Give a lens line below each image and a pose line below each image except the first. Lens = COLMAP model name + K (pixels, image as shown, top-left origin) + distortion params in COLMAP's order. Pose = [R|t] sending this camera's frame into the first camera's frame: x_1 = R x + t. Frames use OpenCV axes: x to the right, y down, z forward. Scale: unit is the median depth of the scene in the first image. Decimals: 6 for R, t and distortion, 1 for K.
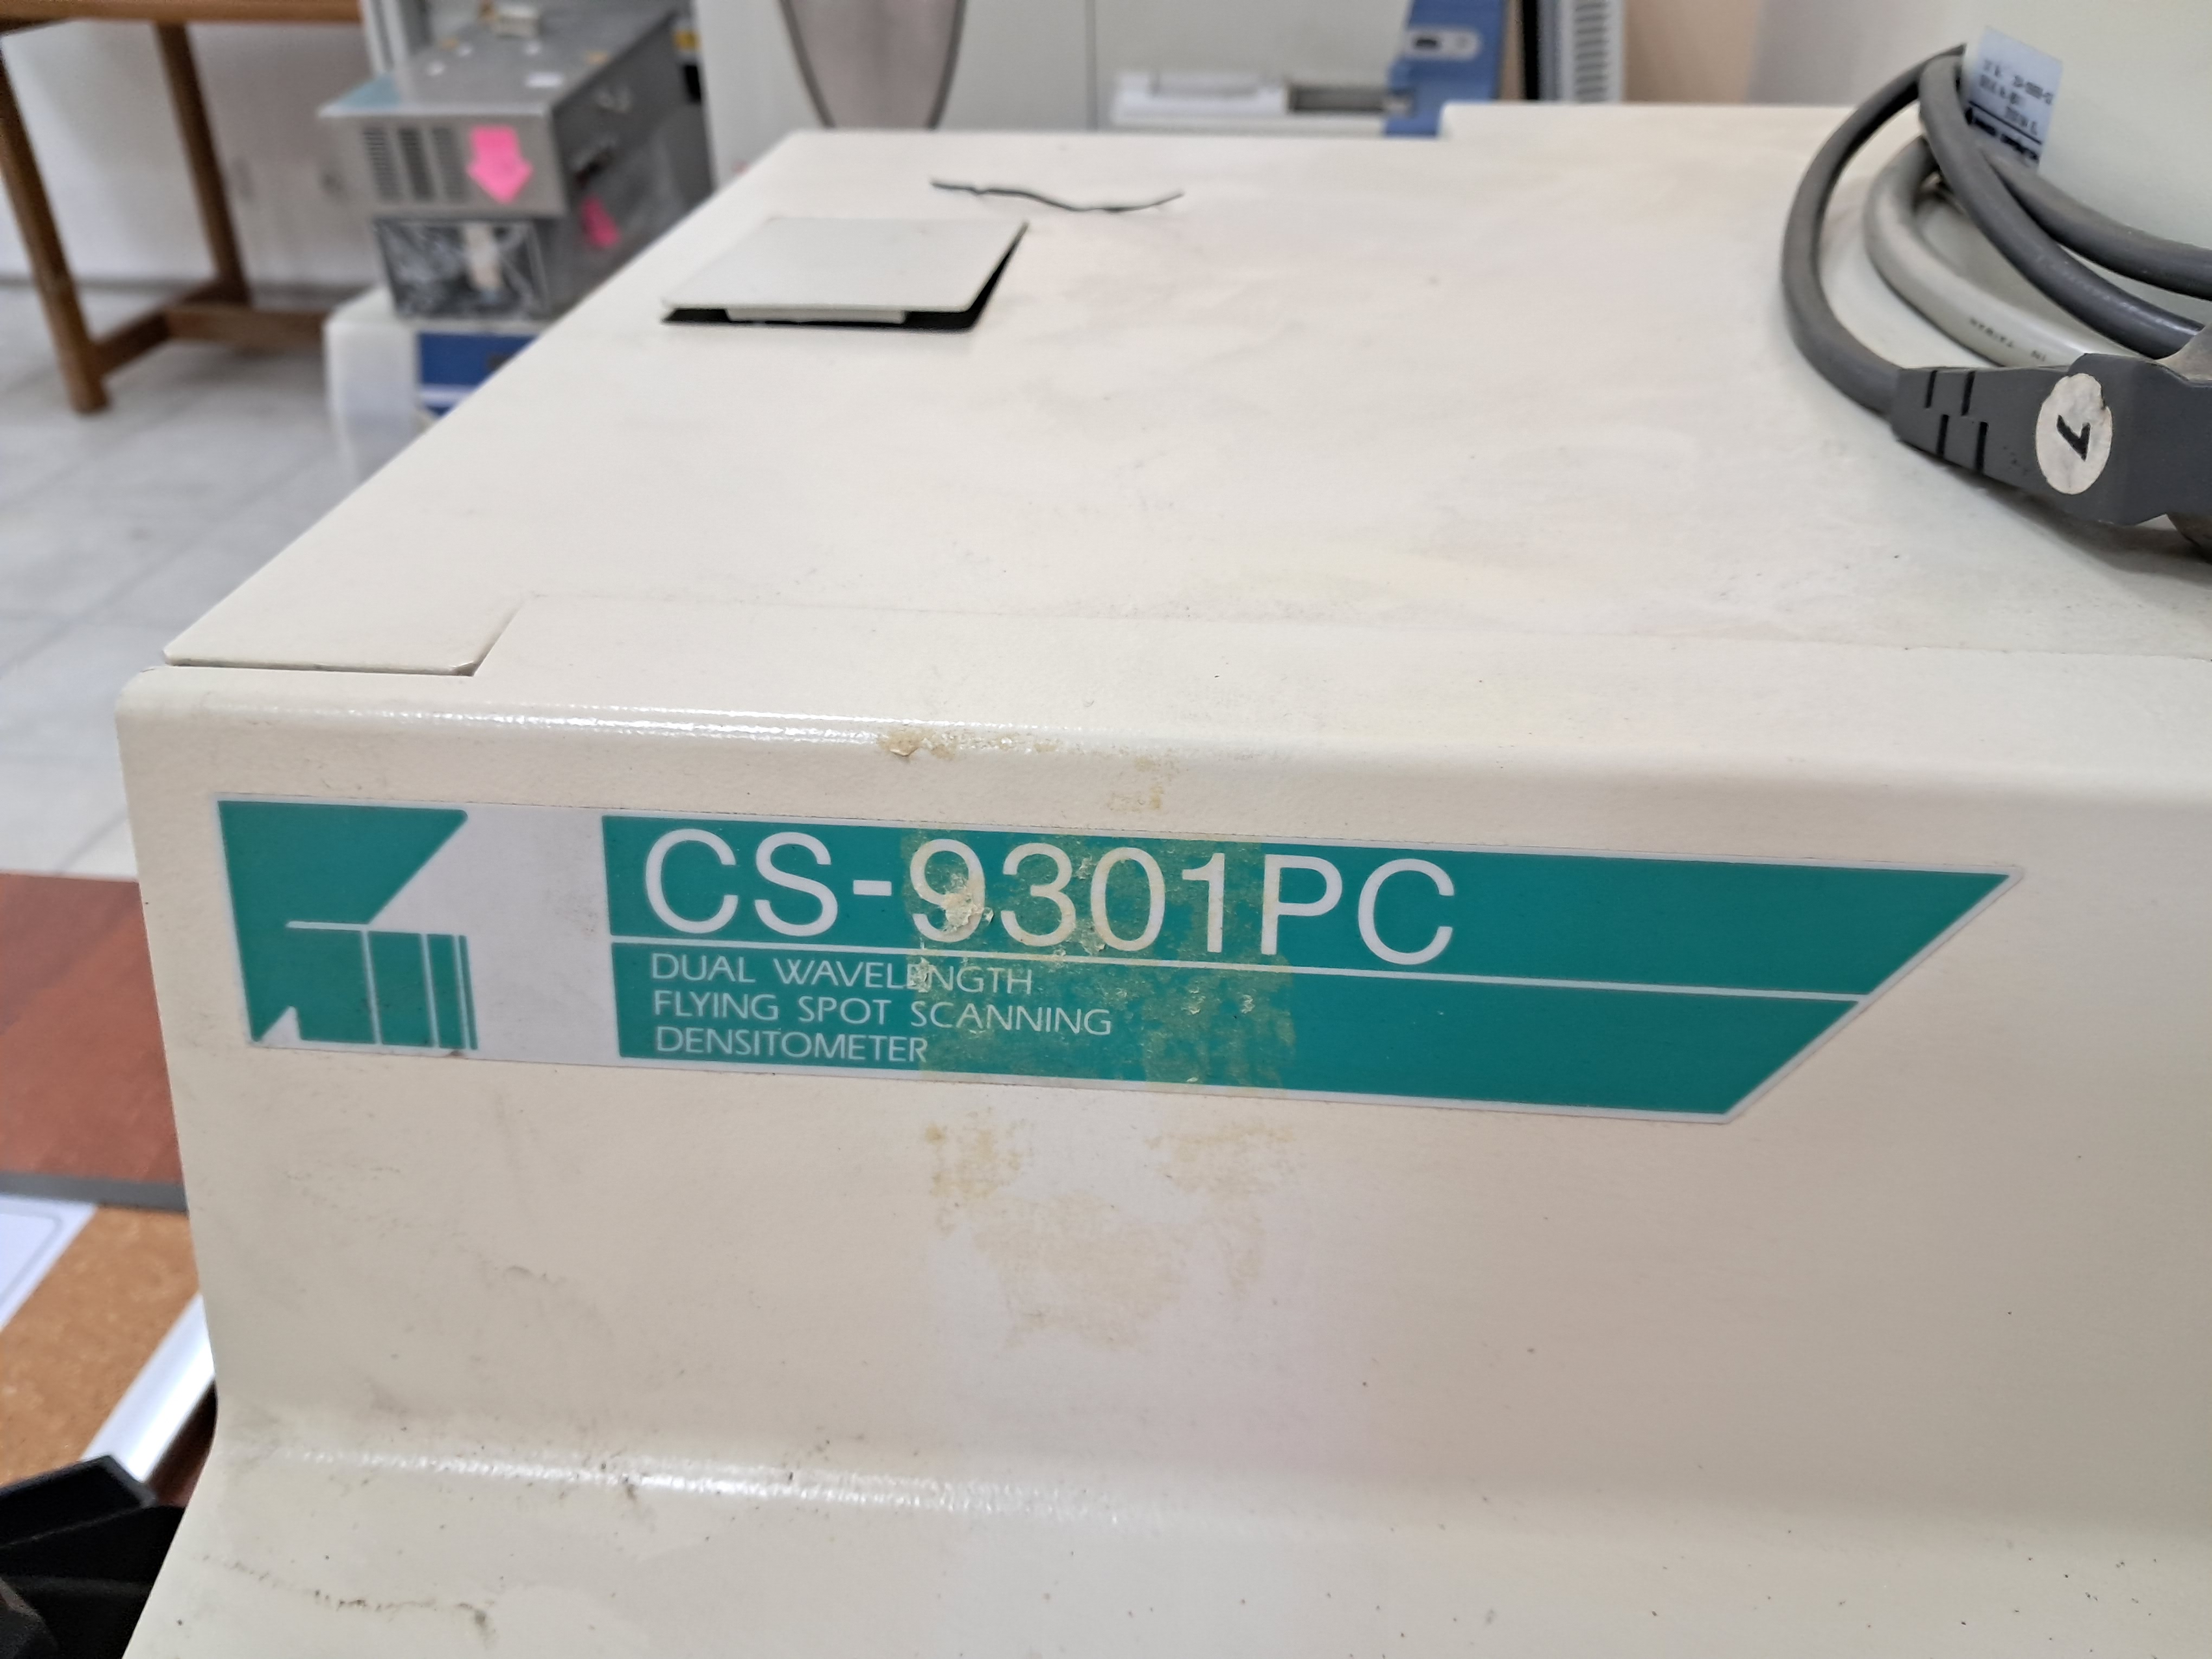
lens RADIAL K [[1757.8, 0, 1167.2], [0, 1757.8, 754.1], [0, 0, 1]] dist [0.028626, -0.042869]
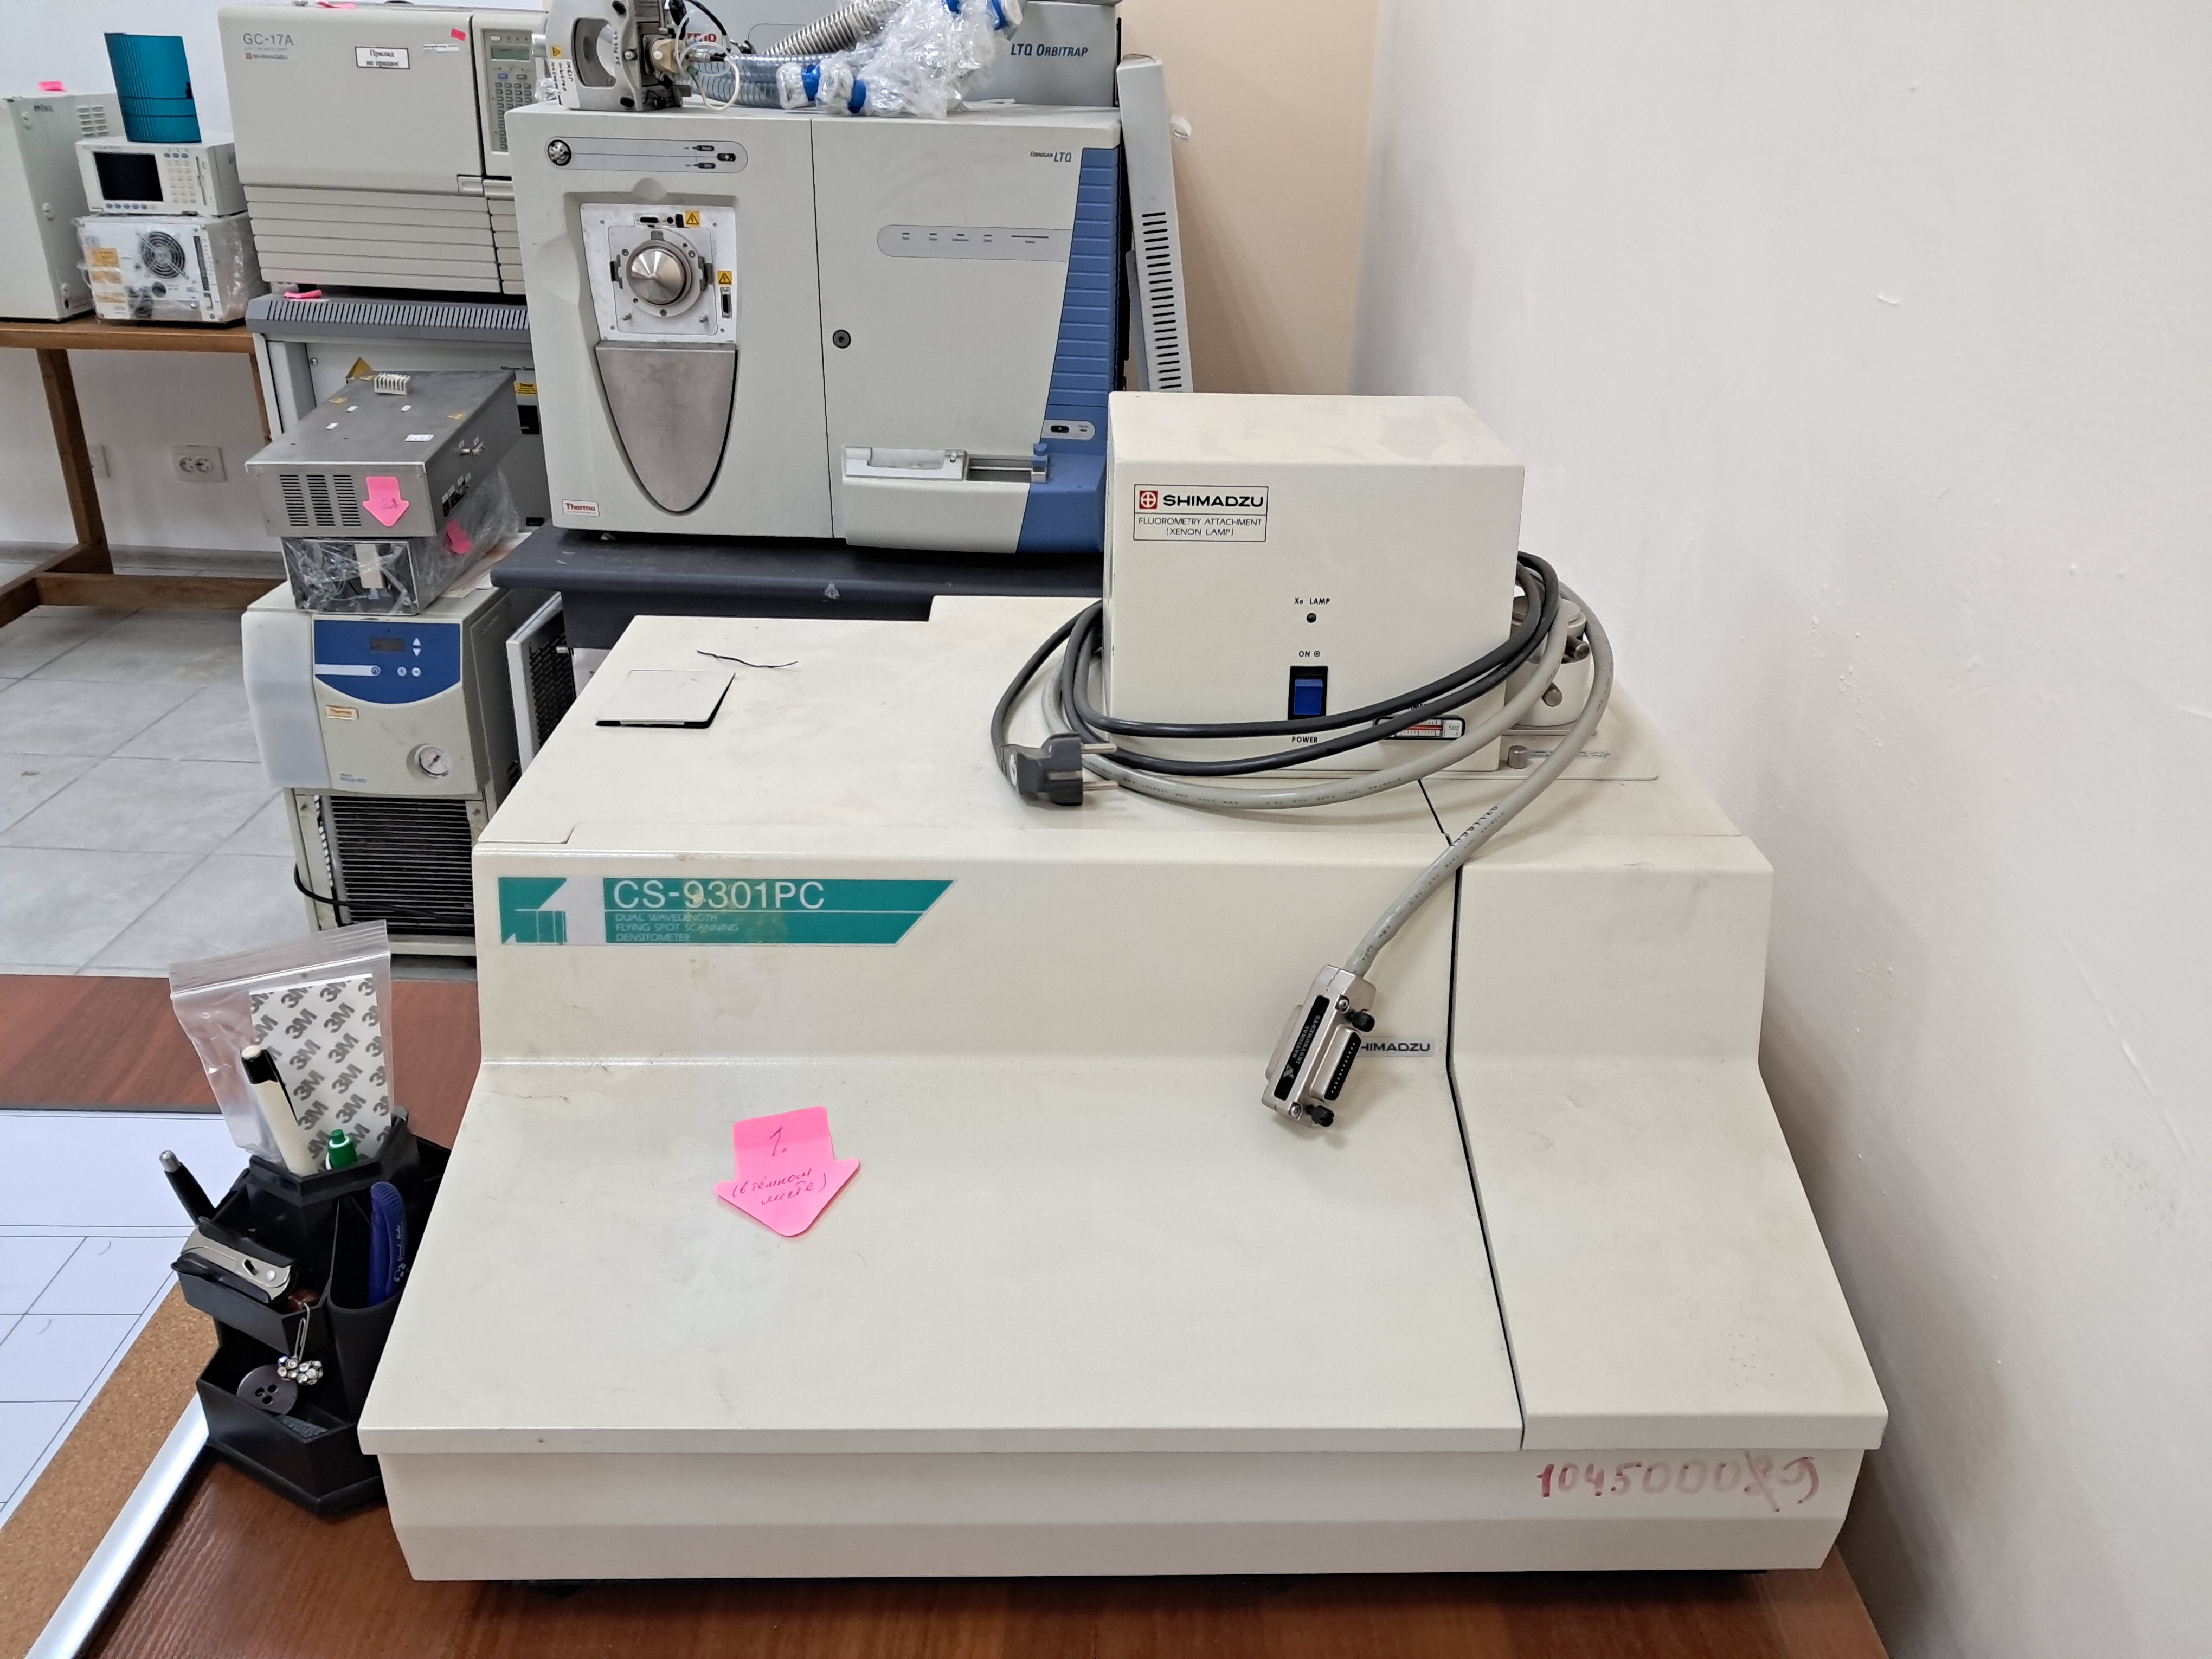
lens RADIAL K [[1716.2, 0, 1231.9], [0, 1716.2, 802.8], [0, 0, 1]] dist [-0.003448, -0.013473]
pose [[0.988583, -0.023915, 0.148769, 0.486585], [0.036645, 0.995840, -0.083422, 0.232142], [-0.146155, 0.087921, 0.985347, -2.903904]]
